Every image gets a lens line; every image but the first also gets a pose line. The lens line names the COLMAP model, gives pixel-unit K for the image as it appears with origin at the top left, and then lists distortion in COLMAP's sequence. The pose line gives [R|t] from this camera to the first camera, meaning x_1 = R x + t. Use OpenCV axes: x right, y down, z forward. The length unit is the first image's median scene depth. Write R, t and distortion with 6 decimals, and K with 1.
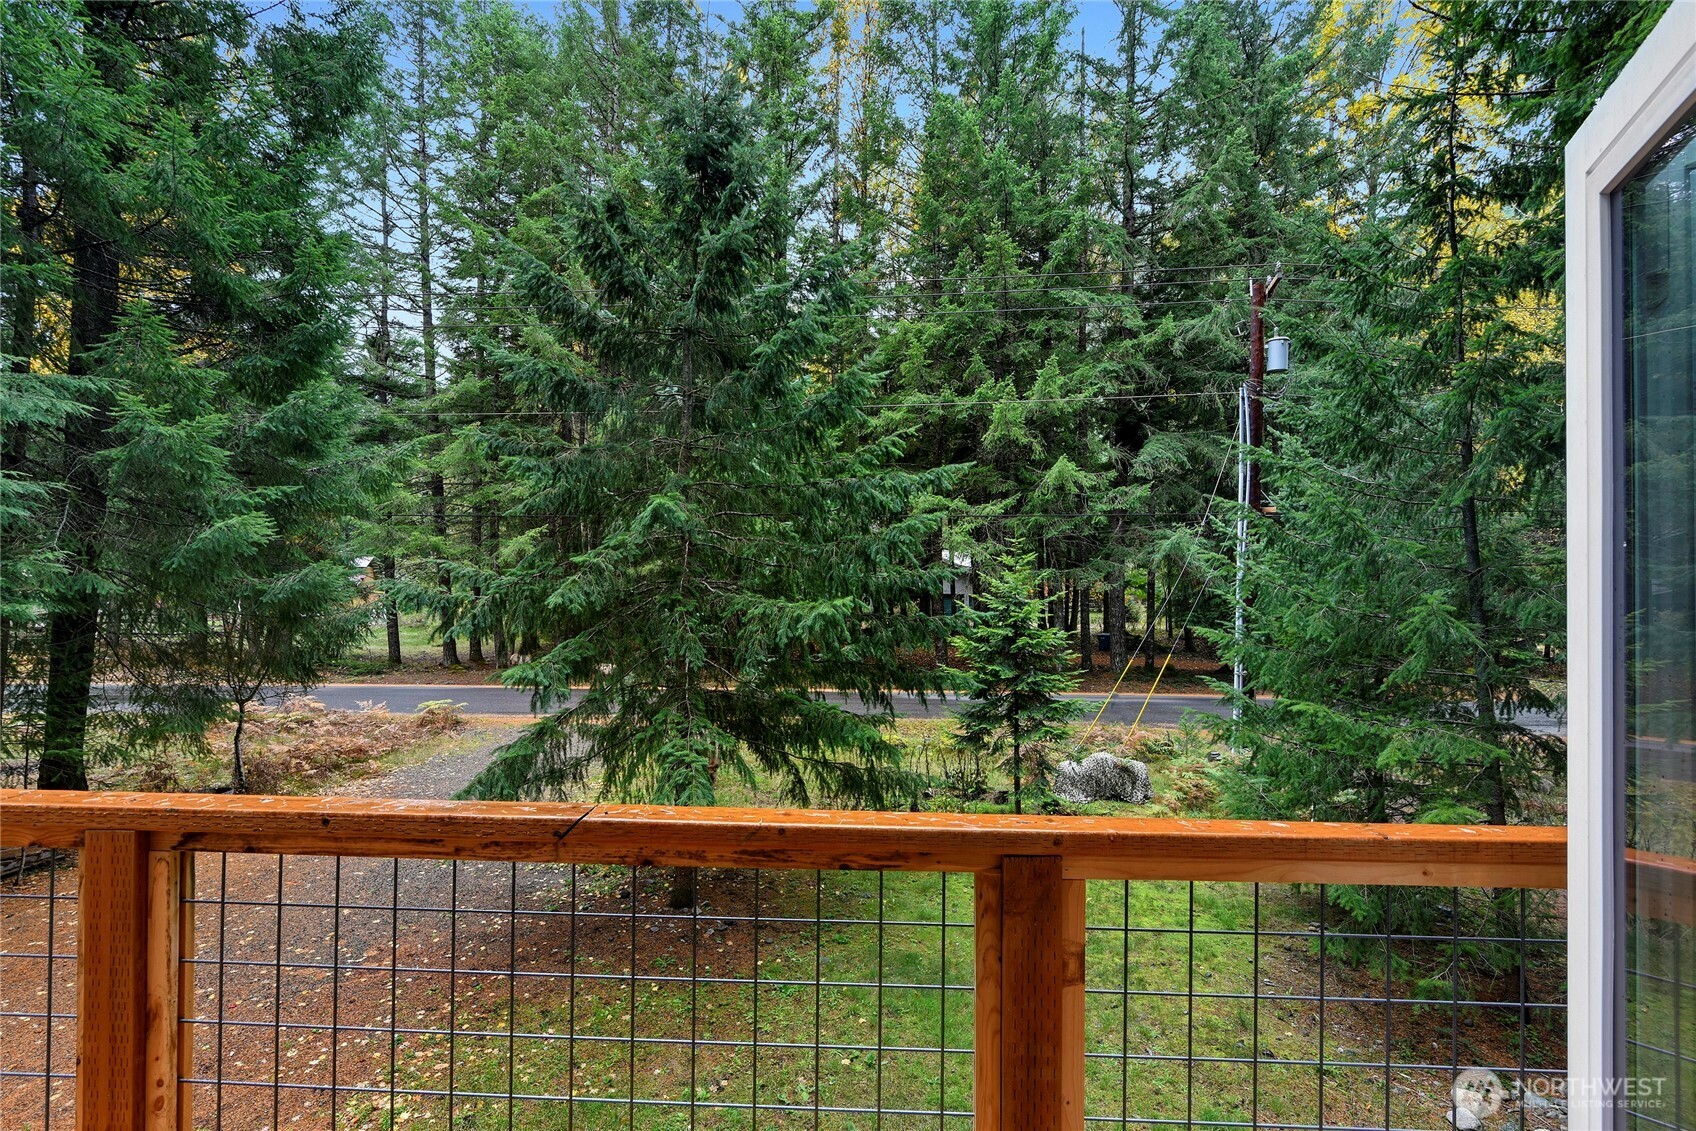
lens RADIAL K [[825.7, 0, 840.6], [0, 825.7, 573.7], [0, 0, 1]] dist [0.000500, 0.000103]
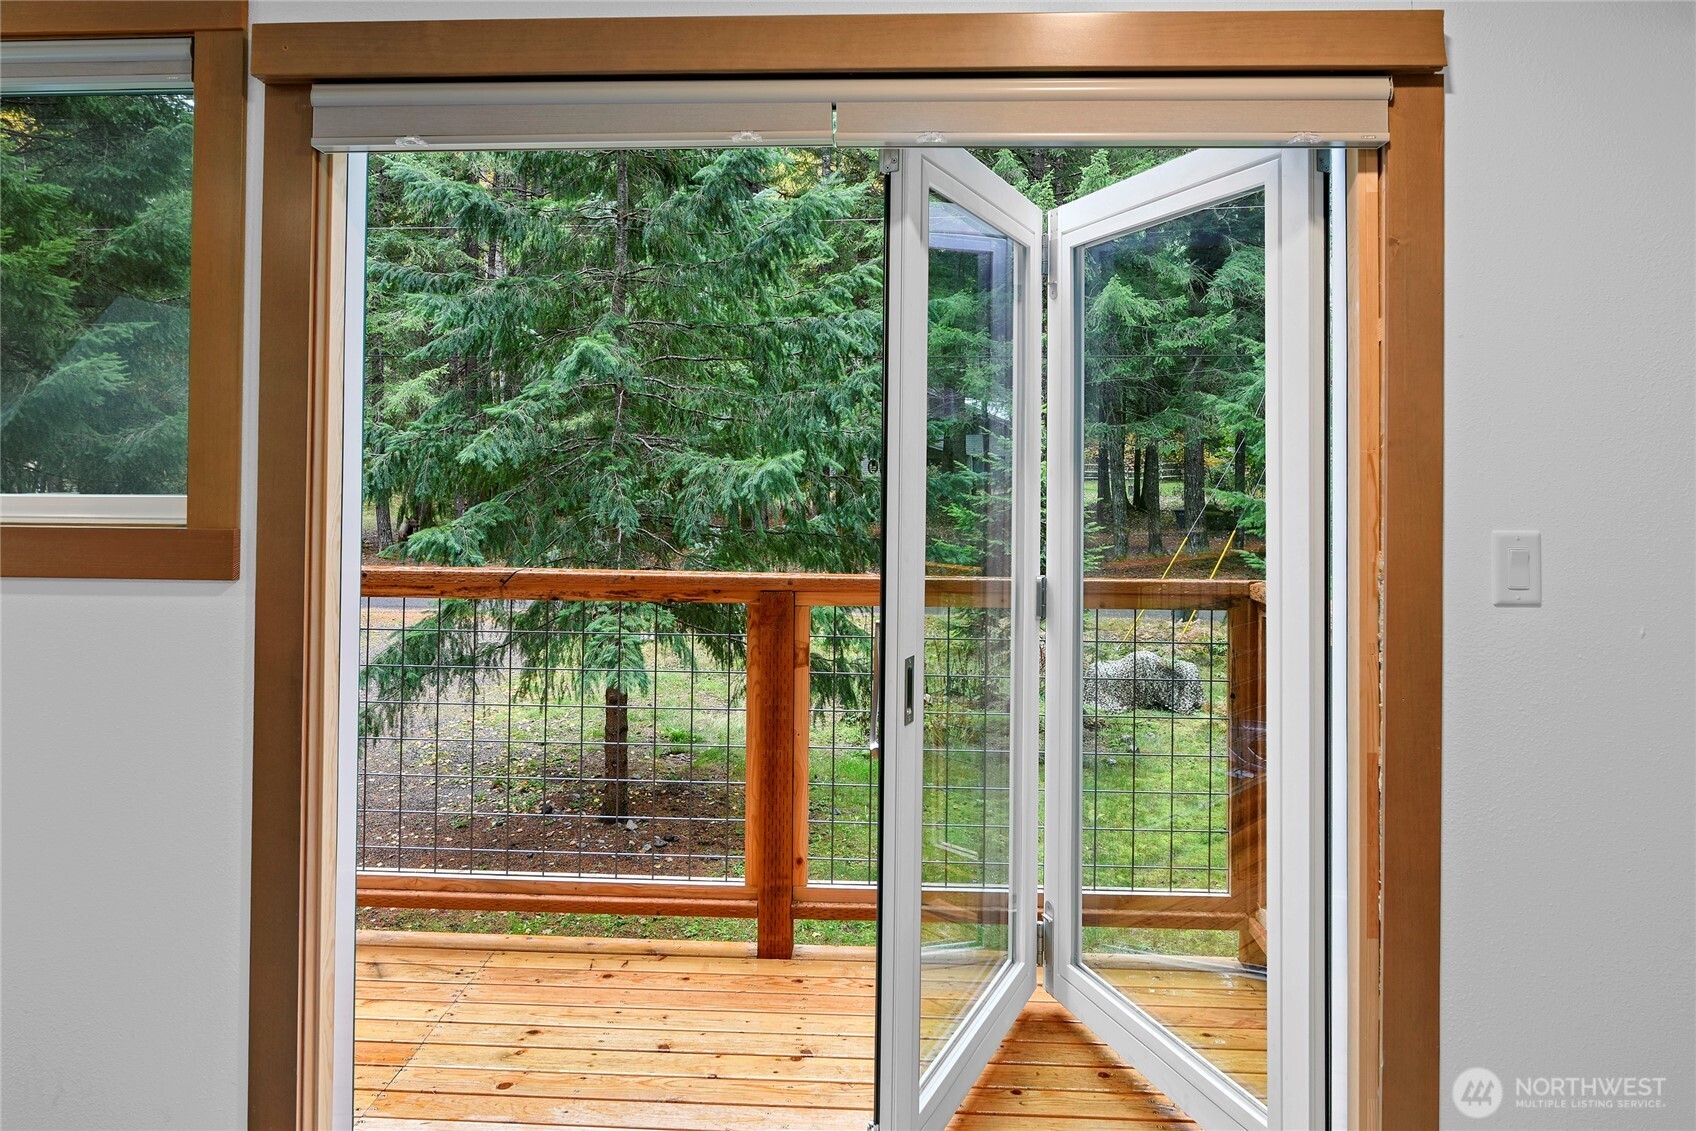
lens RADIAL K [[1074.3, 0, 849.5], [0, 1074.3, 427.7], [0, 0, 1]] dist [0.030136, -0.042858]
pose [[0.999883, 0.000571, 0.015263, 0.032633], [-0.000544, 0.999998, -0.001784, 0.001630], [-0.015264, 0.001776, 0.999882, -0.113169]]
